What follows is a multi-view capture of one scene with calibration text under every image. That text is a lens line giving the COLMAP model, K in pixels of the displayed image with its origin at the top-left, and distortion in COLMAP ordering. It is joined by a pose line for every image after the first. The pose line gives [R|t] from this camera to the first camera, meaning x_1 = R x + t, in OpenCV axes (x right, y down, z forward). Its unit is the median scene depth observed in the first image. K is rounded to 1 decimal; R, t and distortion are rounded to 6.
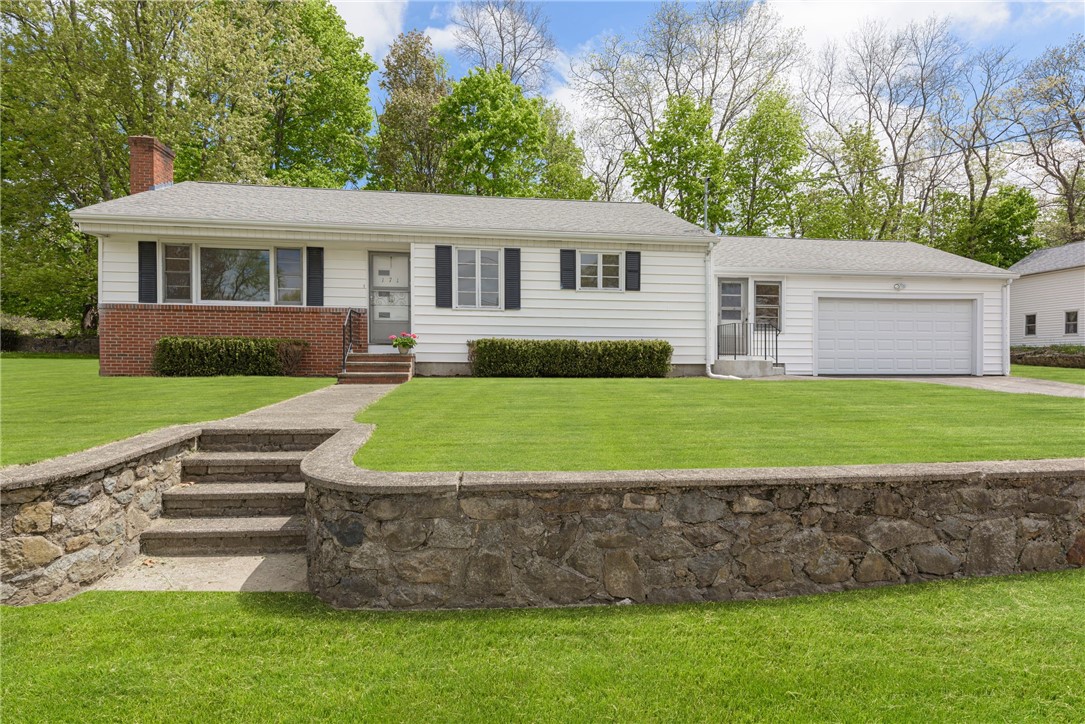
lens RADIAL K [[538.3, 0, 542.6], [0, 538.3, 358.2], [0, 0, 1]] dist [0.022736, -0.012510]
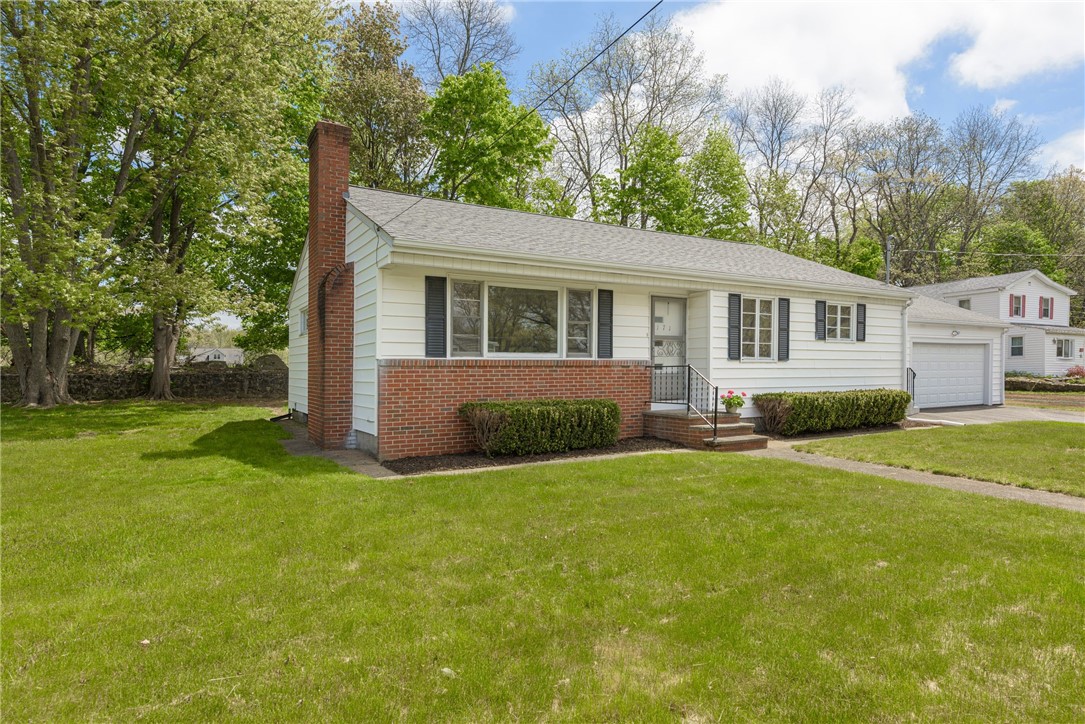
lens RADIAL K [[590.8, 0, 540.3], [0, 590.8, 366.9], [0, 0, 1]] dist [0.010522, -0.002188]
pose [[0.927858, -0.009337, 0.372816, -0.874921], [0.014030, 0.999853, -0.009878, -0.076520], [-0.372669, 0.014396, 0.927853, 0.176435]]
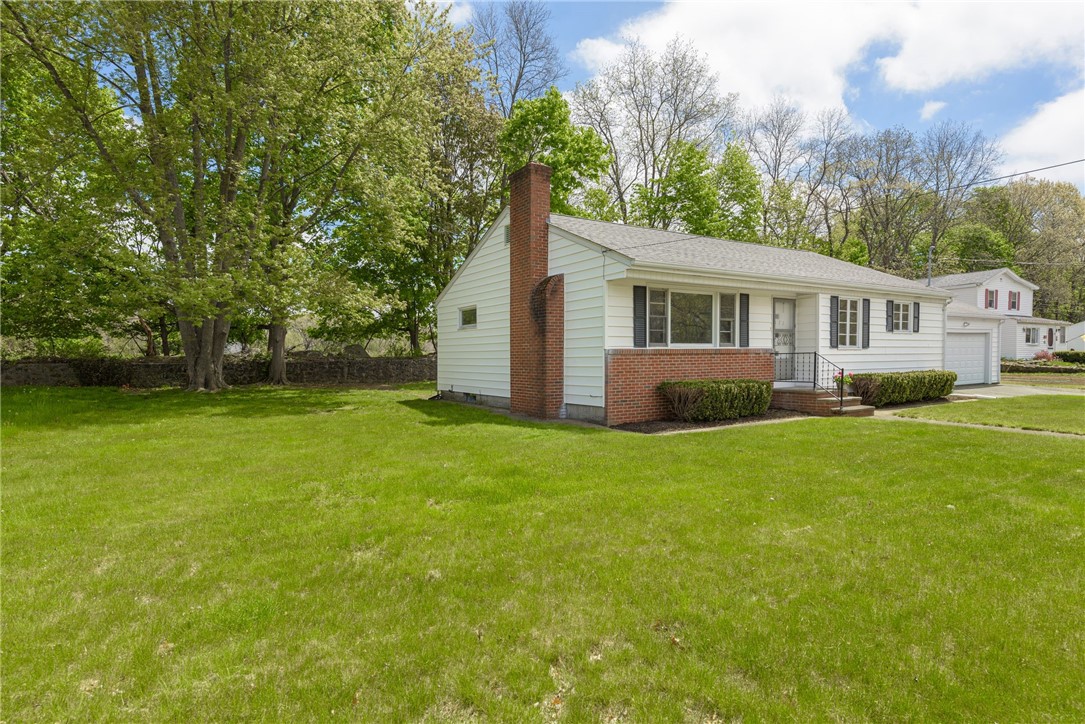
lens RADIAL K [[556.6, 0, 542.5], [0, 556.6, 362.0], [0, 0, 1]] dist [0.019359, -0.009913]
pose [[0.912132, -0.020329, 0.409391, -1.273716], [0.020075, 0.999786, 0.004918, -0.081906], [-0.409404, 0.003732, 0.912346, 0.137968]]
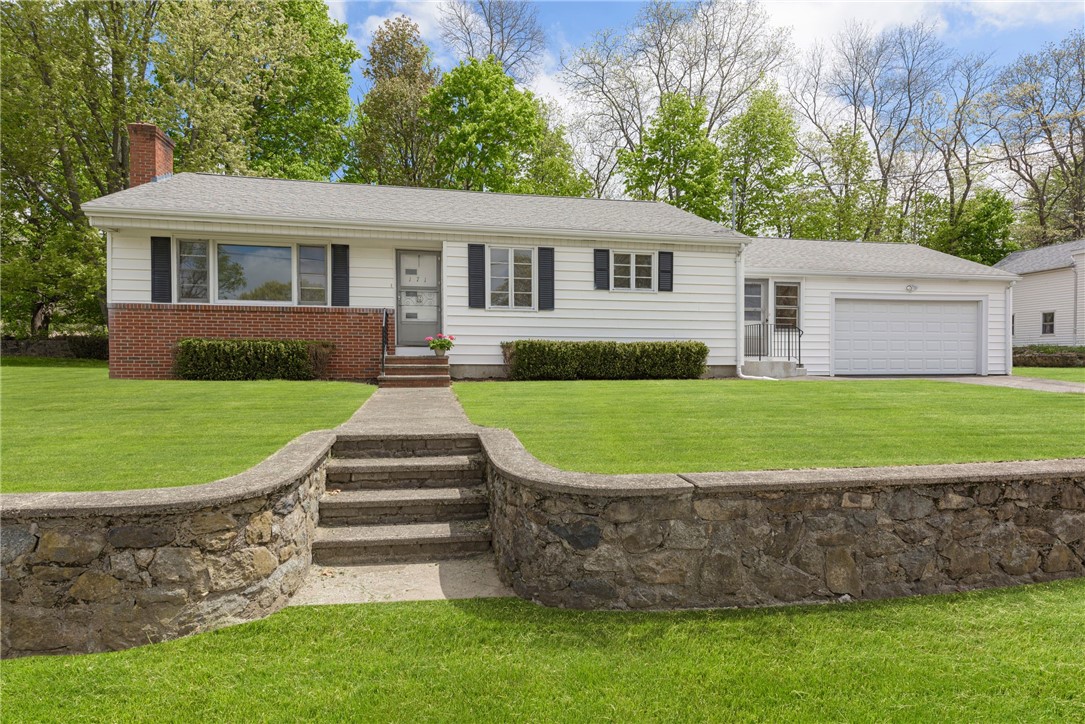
lens RADIAL K [[556.6, 0, 542.5], [0, 556.6, 362.0], [0, 0, 1]] dist [0.019359, -0.009913]
pose [[0.998043, -0.003836, 0.062413, -0.128020], [0.003537, 0.999982, 0.004893, -0.001522], [-0.062431, -0.004662, 0.998038, -0.007433]]
